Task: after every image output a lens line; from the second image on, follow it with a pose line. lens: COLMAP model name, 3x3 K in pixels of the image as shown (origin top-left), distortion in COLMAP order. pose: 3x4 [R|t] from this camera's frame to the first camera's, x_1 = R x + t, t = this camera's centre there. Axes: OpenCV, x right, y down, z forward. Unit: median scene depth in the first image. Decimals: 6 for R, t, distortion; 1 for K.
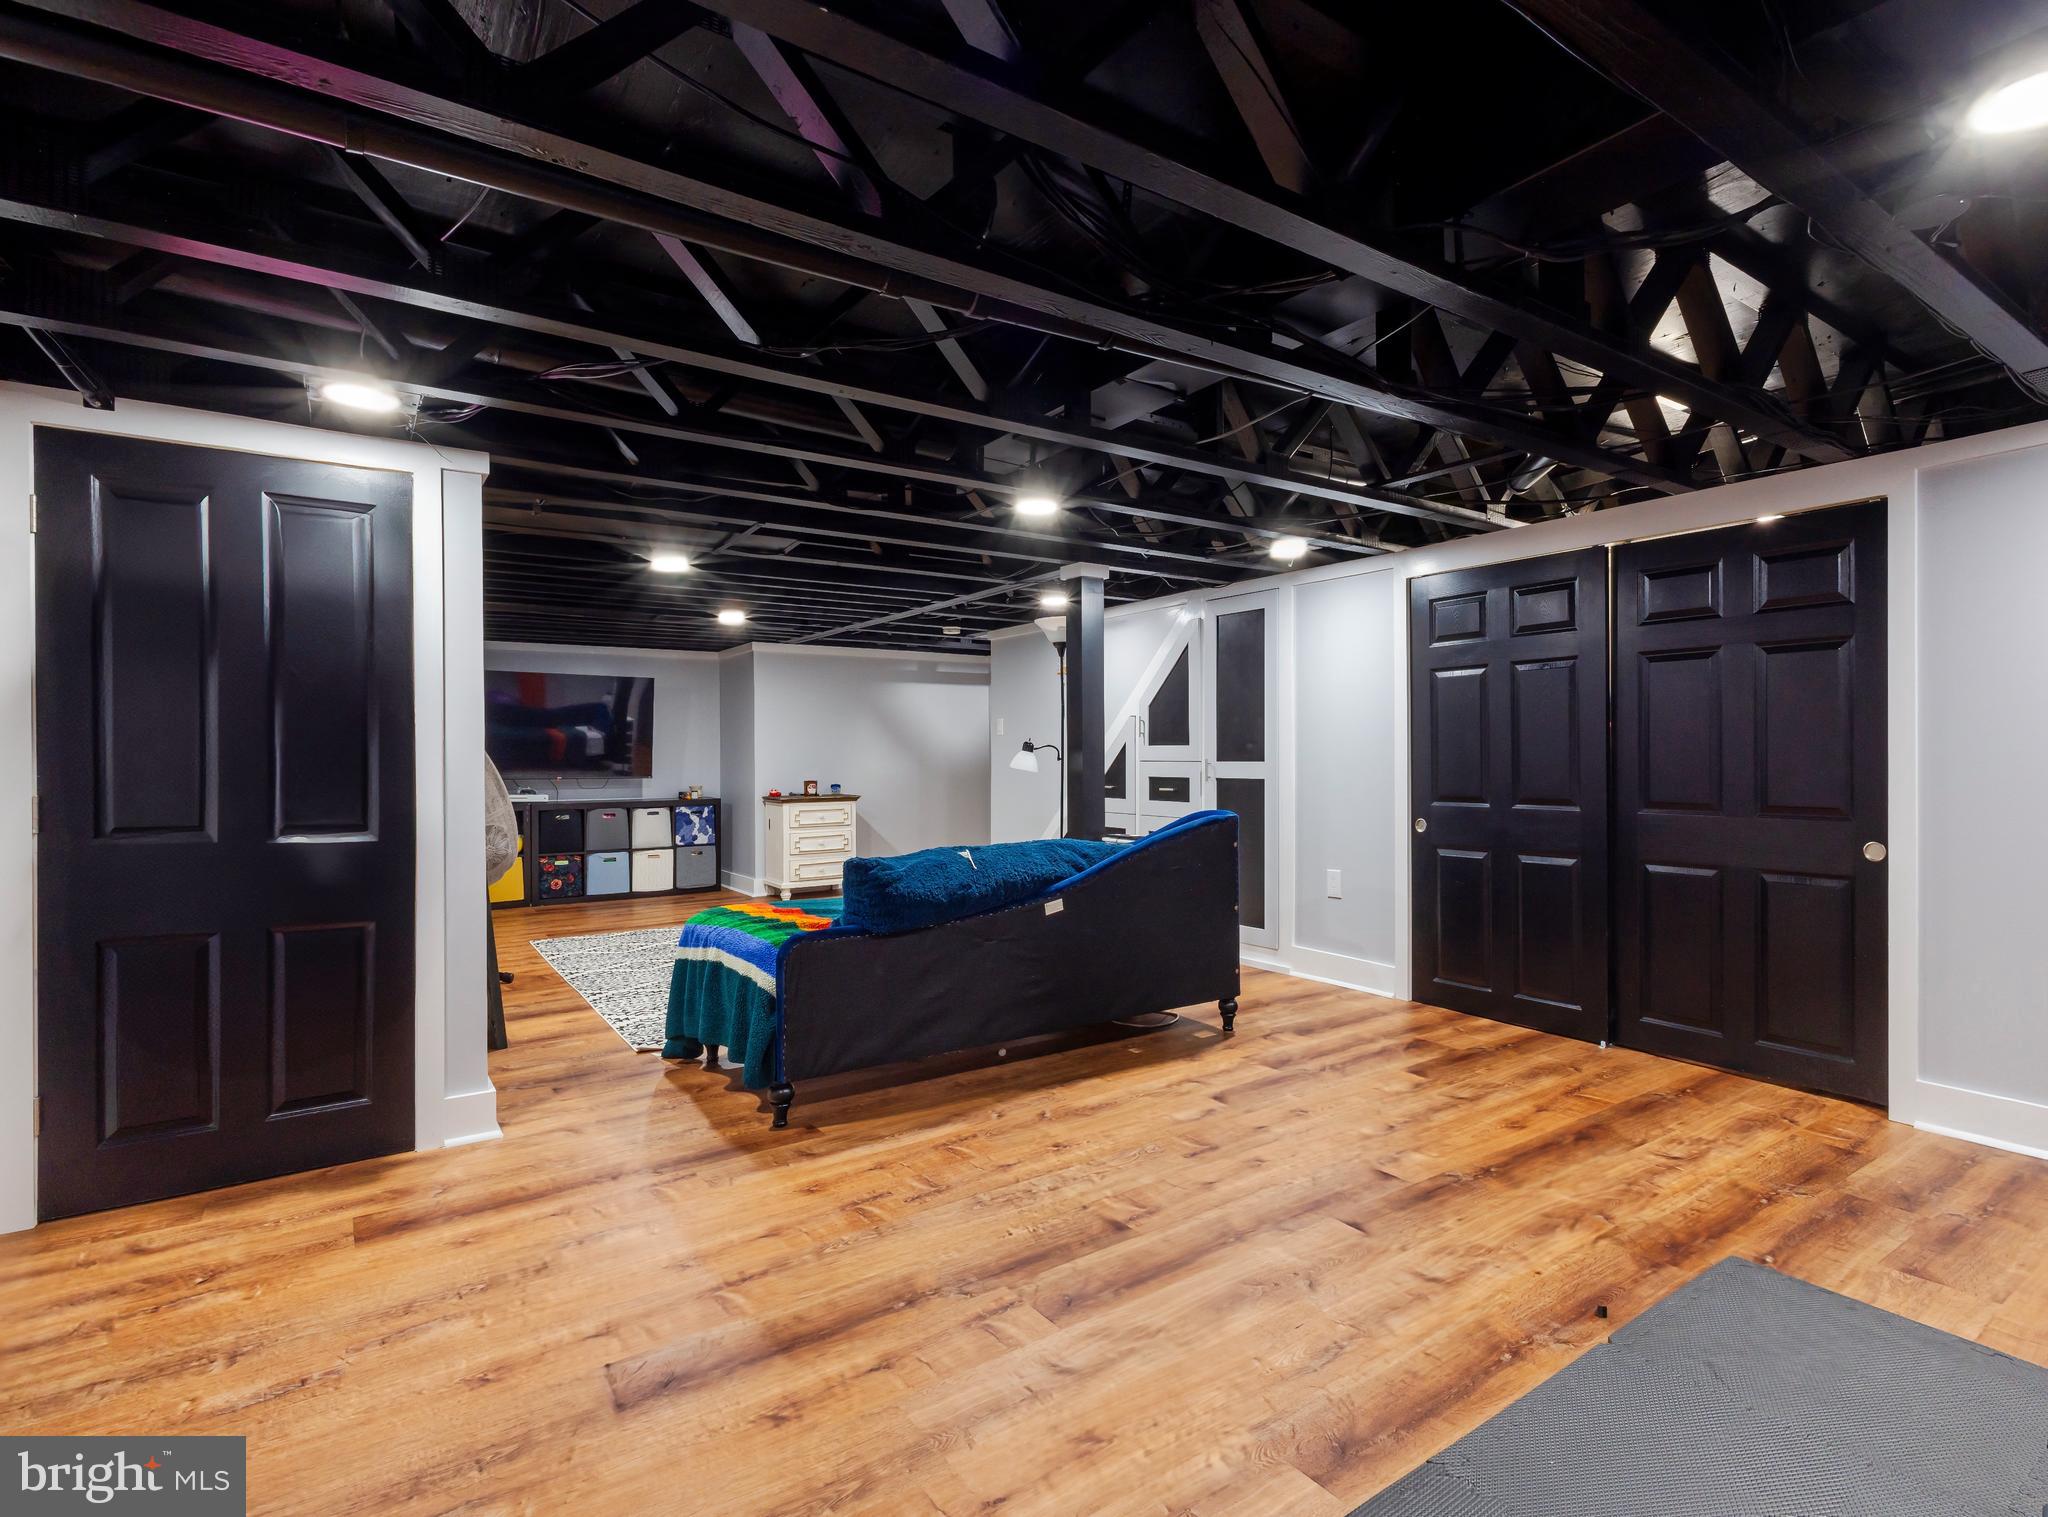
lens RADIAL K [[1029.4, 0, 1082.4], [0, 1029.4, 753.2], [0, 0, 1]] dist [0.010385, 0.000274]
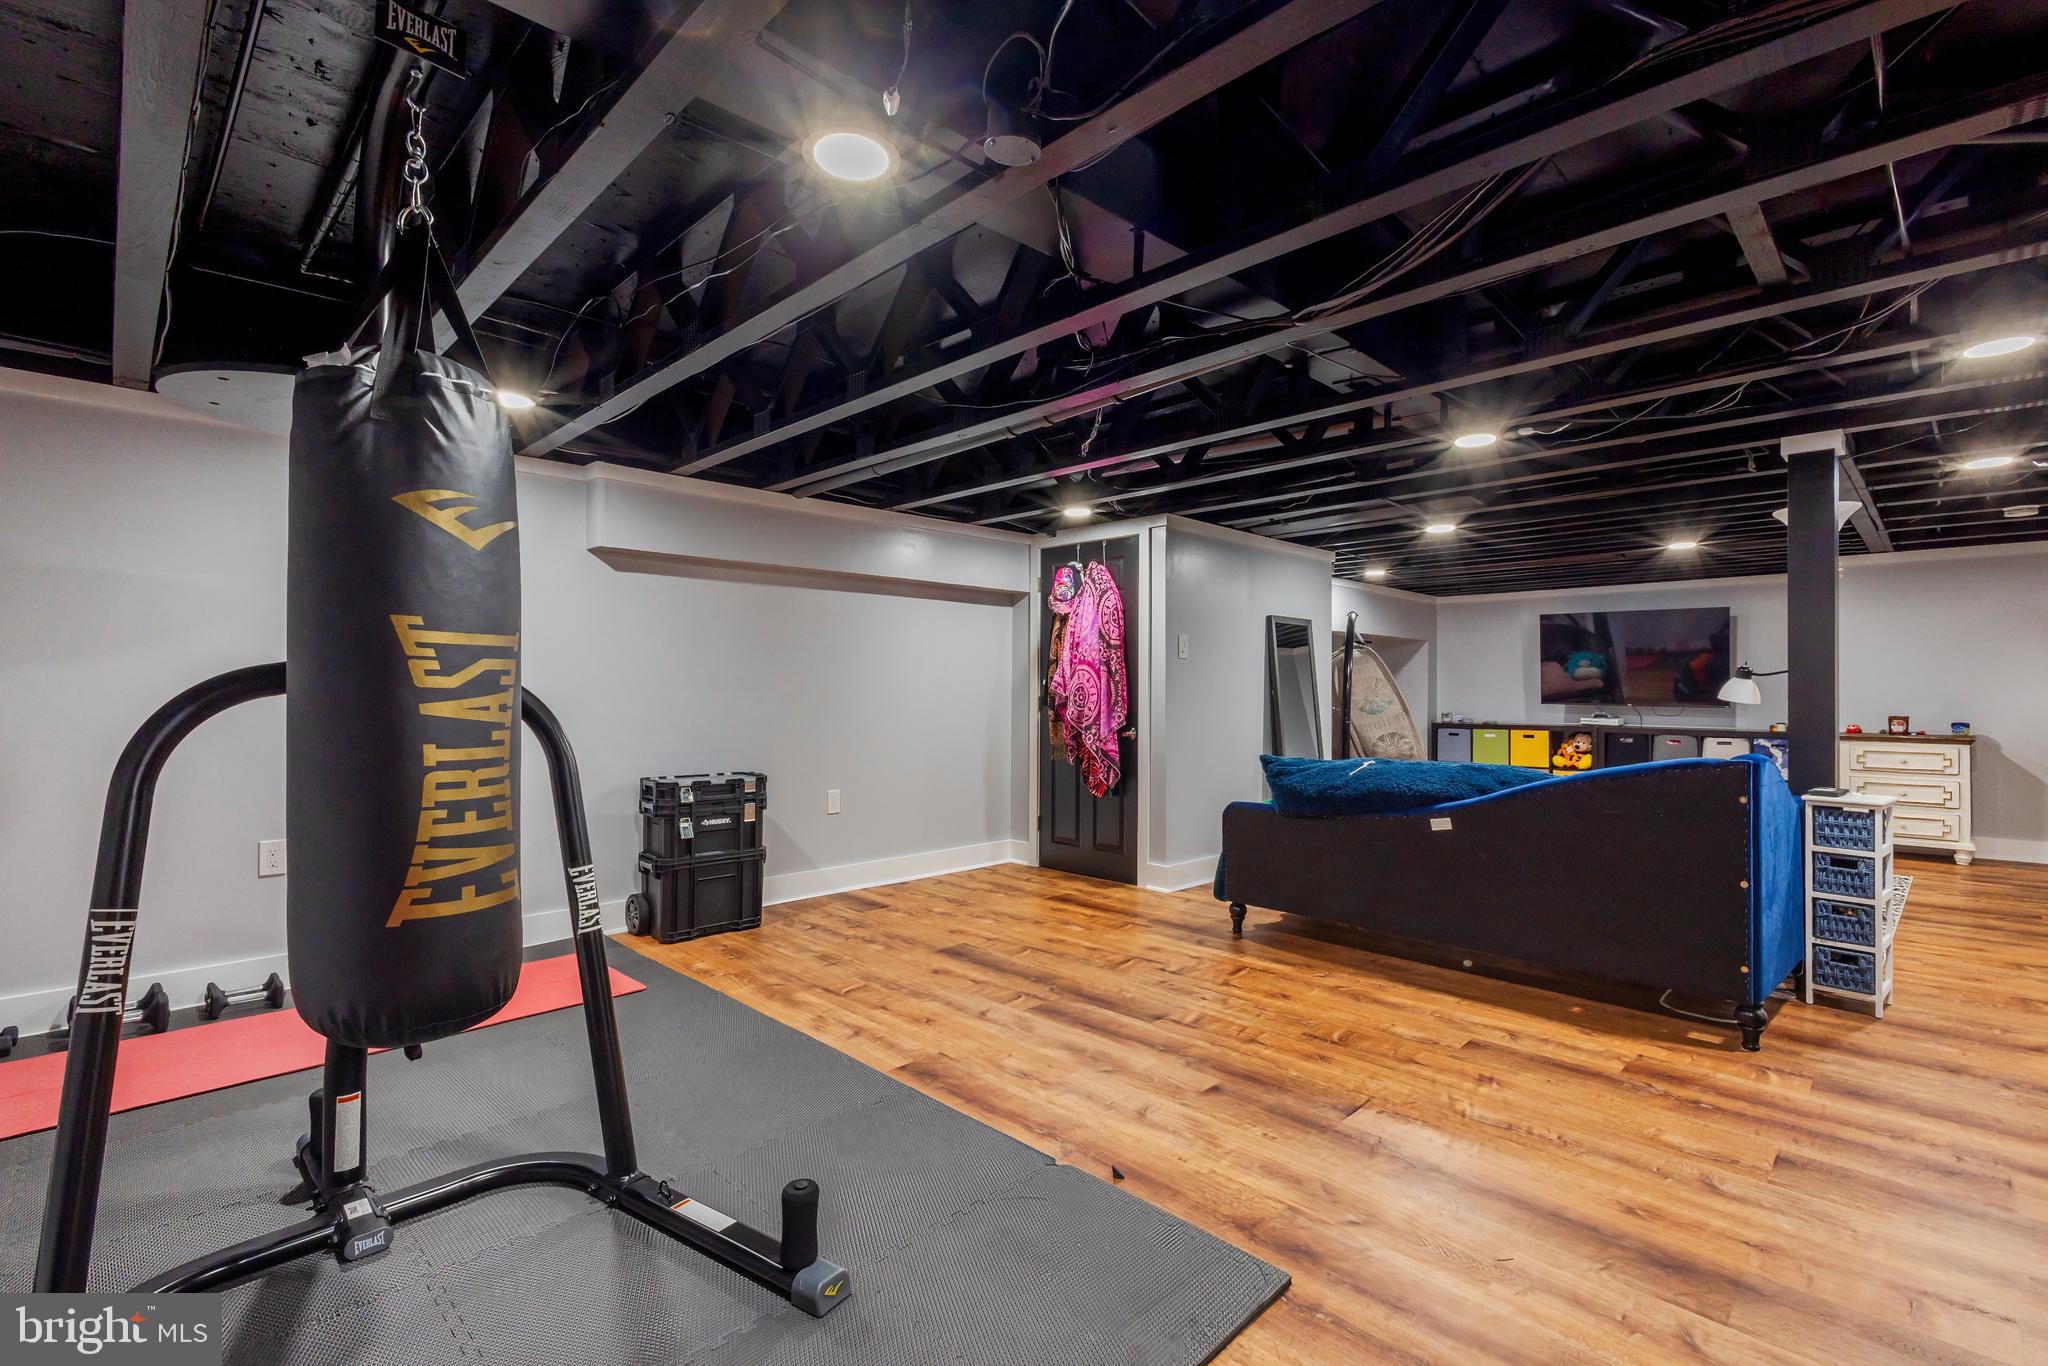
lens RADIAL K [[960.1, 0, 1024.0], [0, 960.1, 683.0], [0, 0, 1]] dist [0.004108, -0.000011]
pose [[0.131607, -0.000850, -0.991302, 0.530217], [-0.003075, 0.999994, -0.001266, 0.004234], [0.991297, 0.003214, 0.131604, 0.266517]]
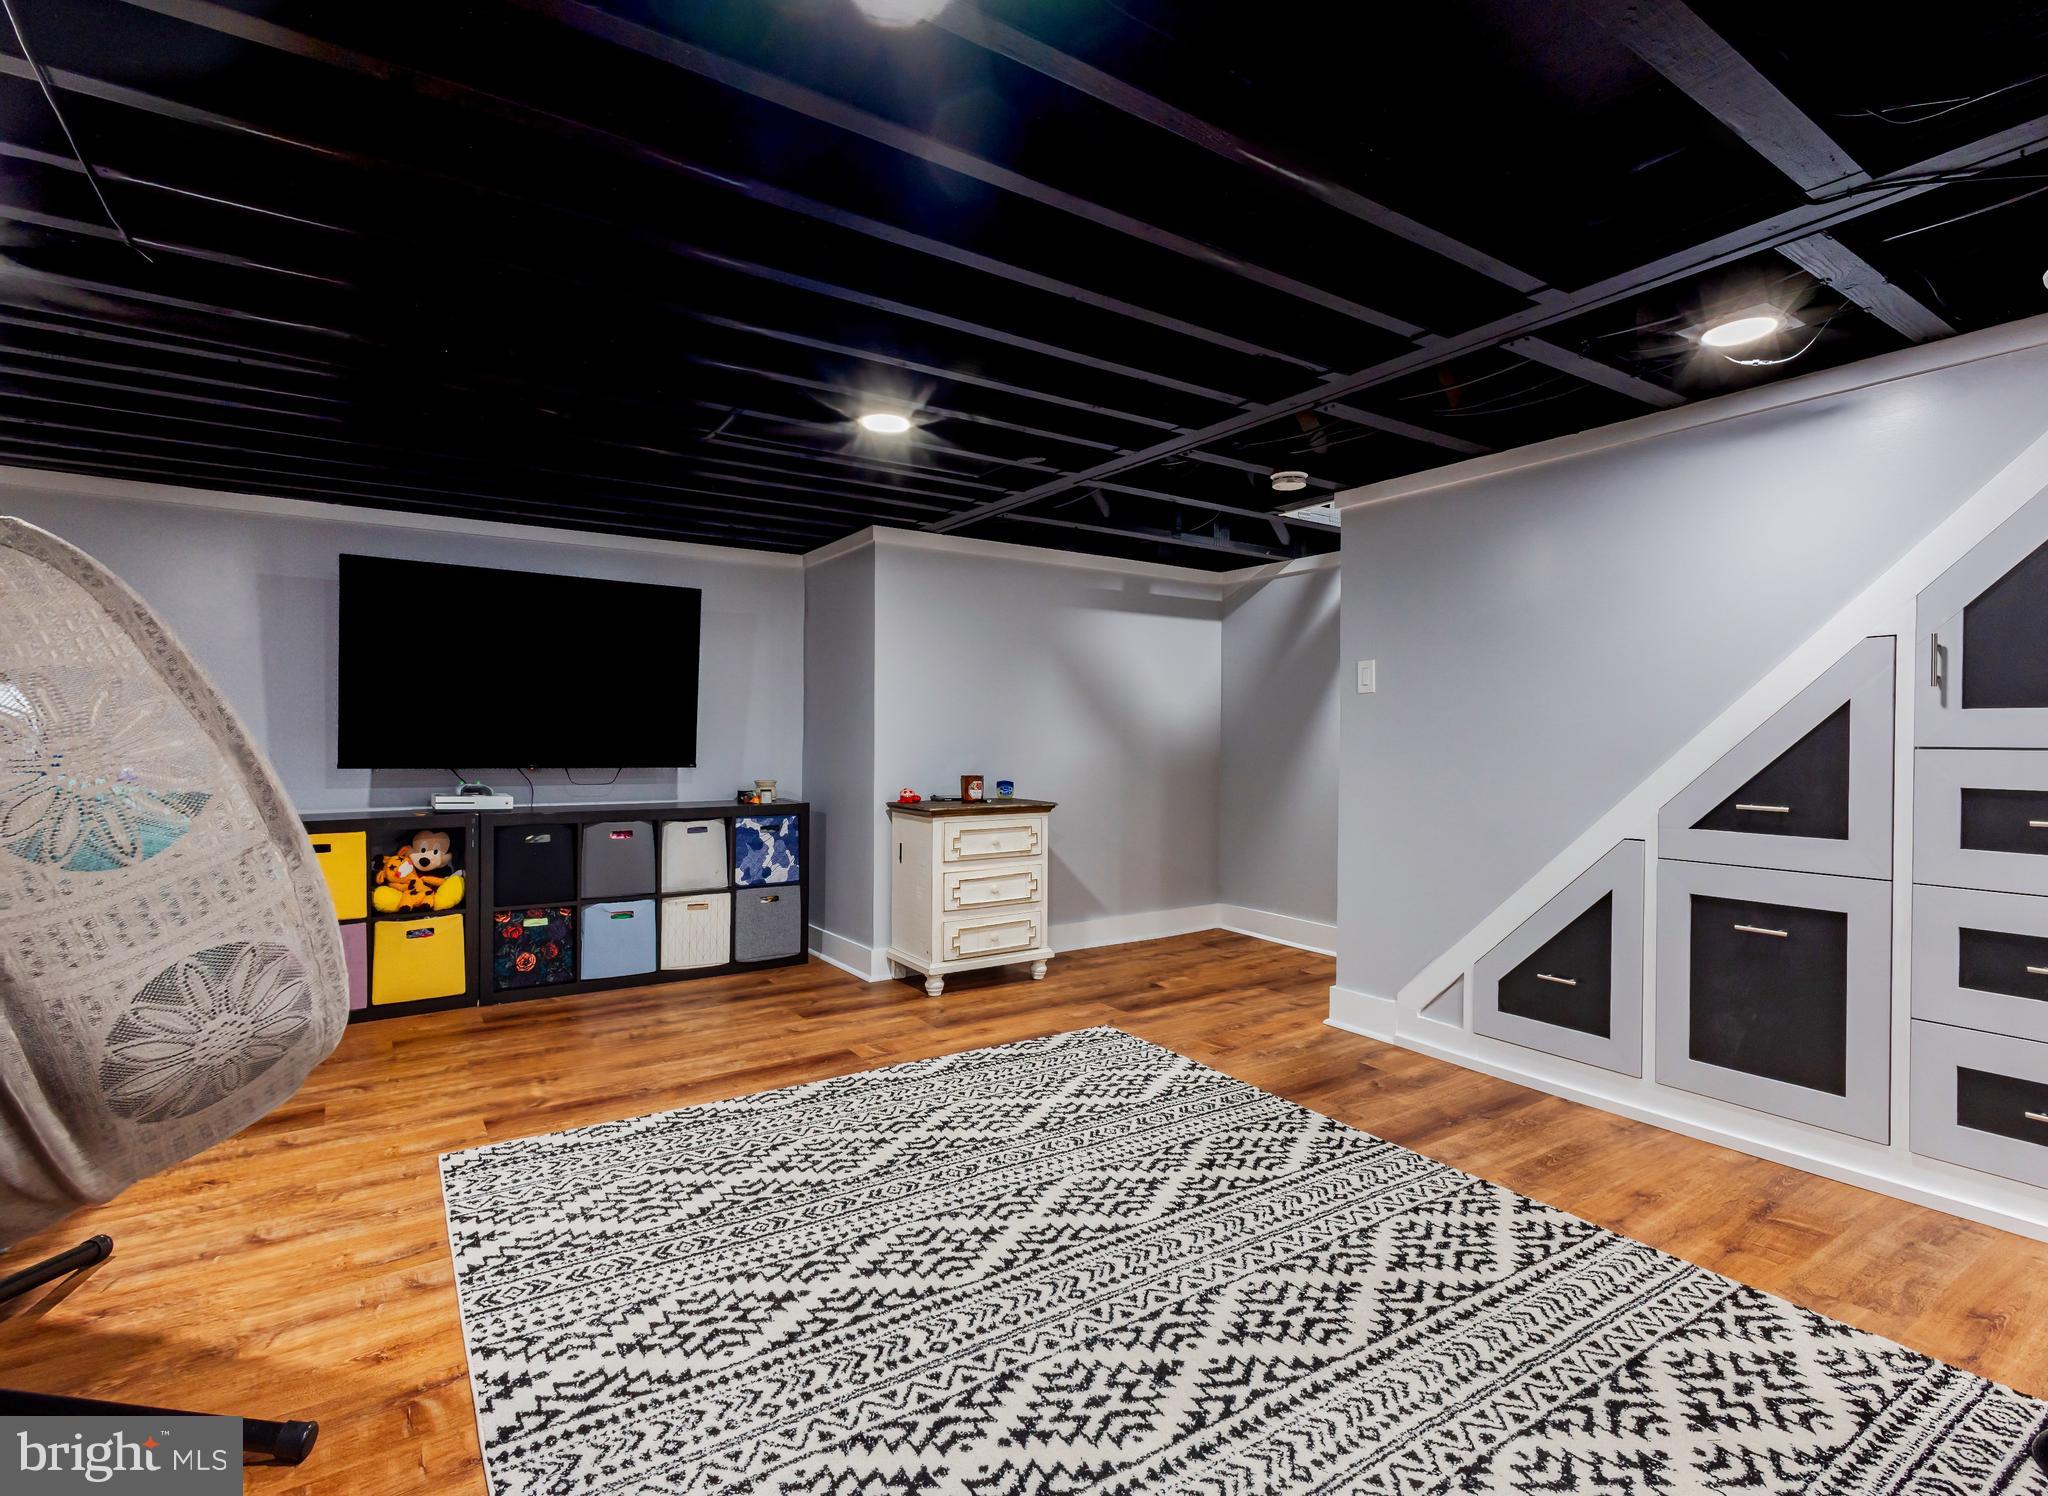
lens RADIAL K [[996.2, 0, 1002.2], [0, 996.2, 745.2], [0, 0, 1]] dist [0.000902, 0.000105]
pose [[0.998044, 0.011961, -0.061355, -0.279152], [-0.011573, 0.999911, 0.006667, 0.008544], [0.061429, -0.005944, 0.998094, 0.600867]]
